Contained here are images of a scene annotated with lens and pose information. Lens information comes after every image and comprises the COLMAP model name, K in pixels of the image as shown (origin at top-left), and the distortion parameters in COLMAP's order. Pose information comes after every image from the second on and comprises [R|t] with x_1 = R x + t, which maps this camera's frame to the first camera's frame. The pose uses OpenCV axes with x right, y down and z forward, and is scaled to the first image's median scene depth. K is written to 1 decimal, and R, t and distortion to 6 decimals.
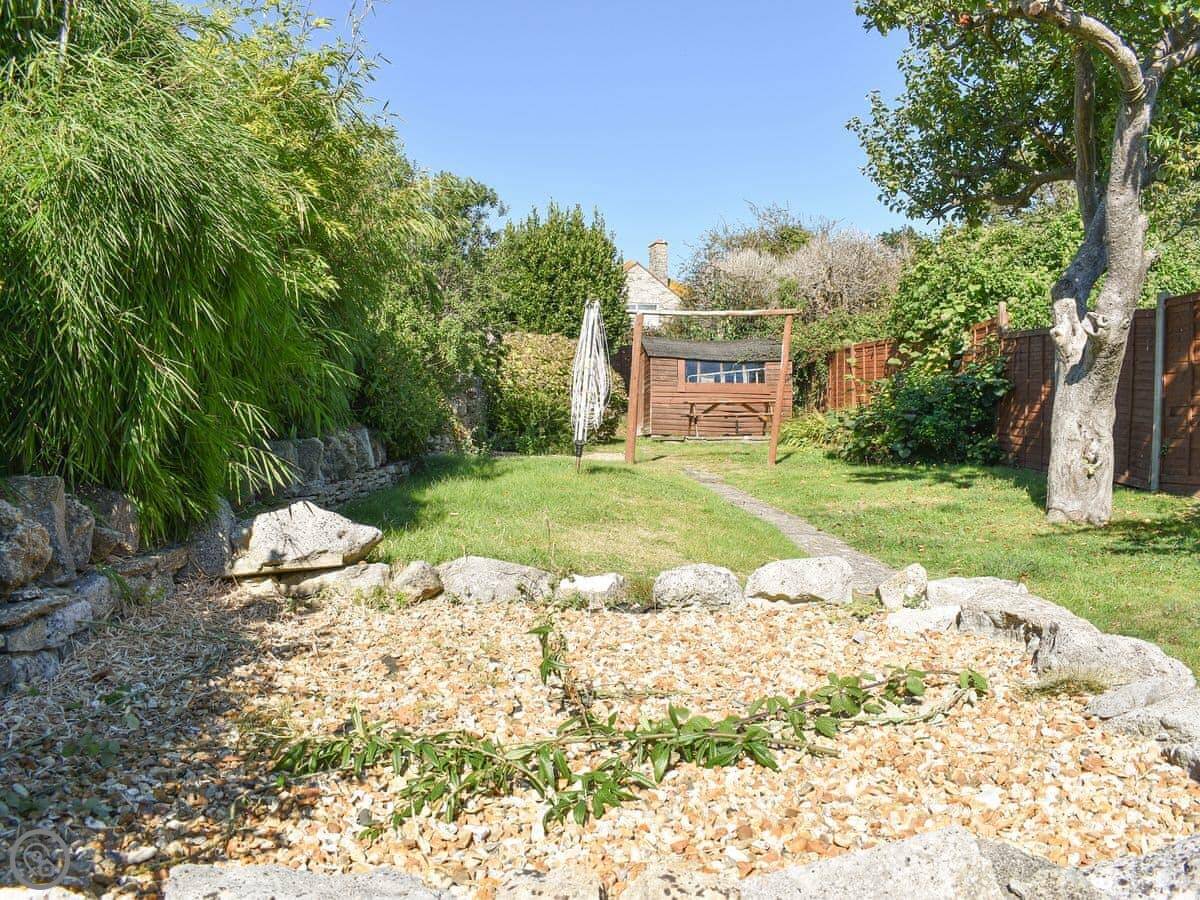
lens RADIAL K [[929.1, 0, 600.0], [0, 929.1, 450.0], [0, 0, 1]] dist [-0.066767, -0.001577]
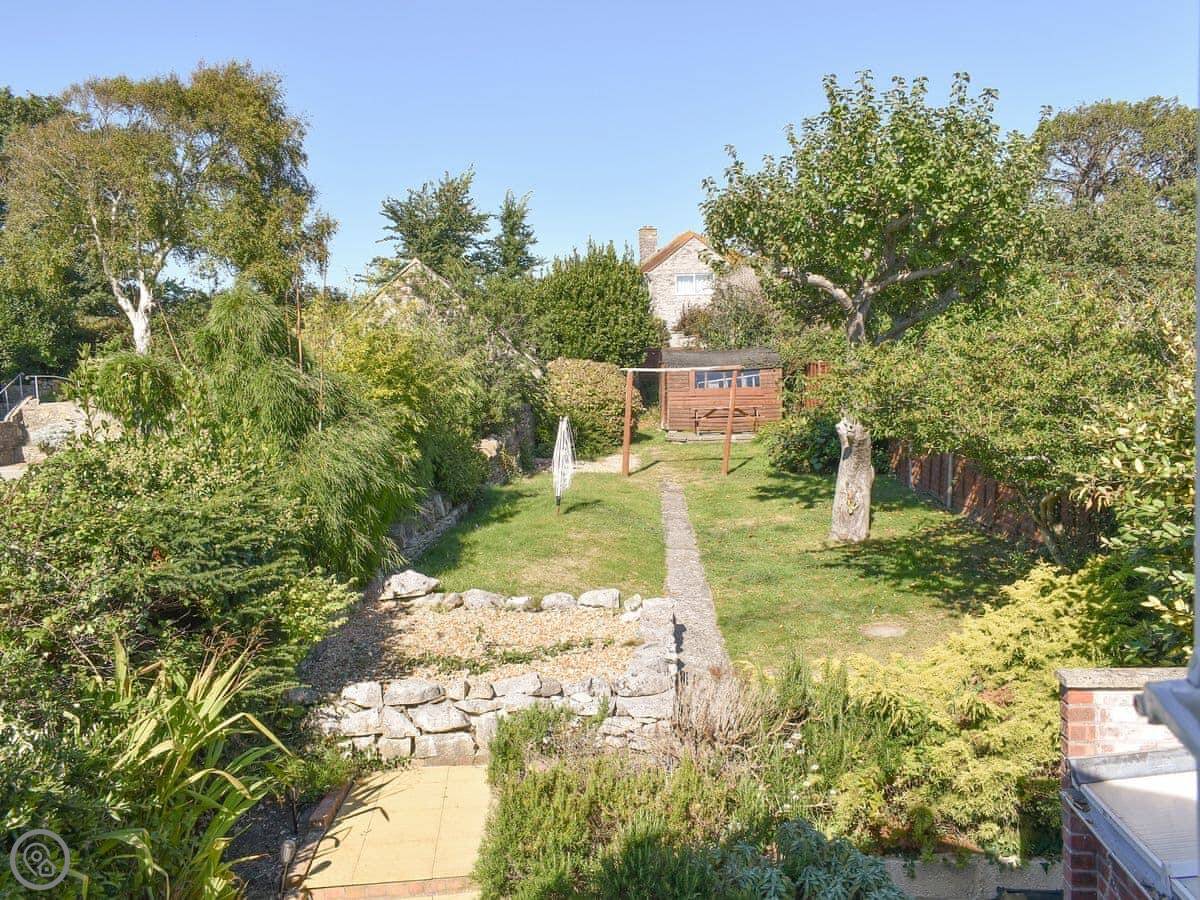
lens RADIAL K [[1065.7, 0, 650.7], [0, 1065.7, 442.0], [0, 0, 1]] dist [-0.029331, -0.007450]
pose [[0.996692, -0.017721, -0.079315, 0.316096], [0.025099, 0.995348, 0.093015, -0.297291], [0.077298, -0.094698, 0.992500, -0.995817]]
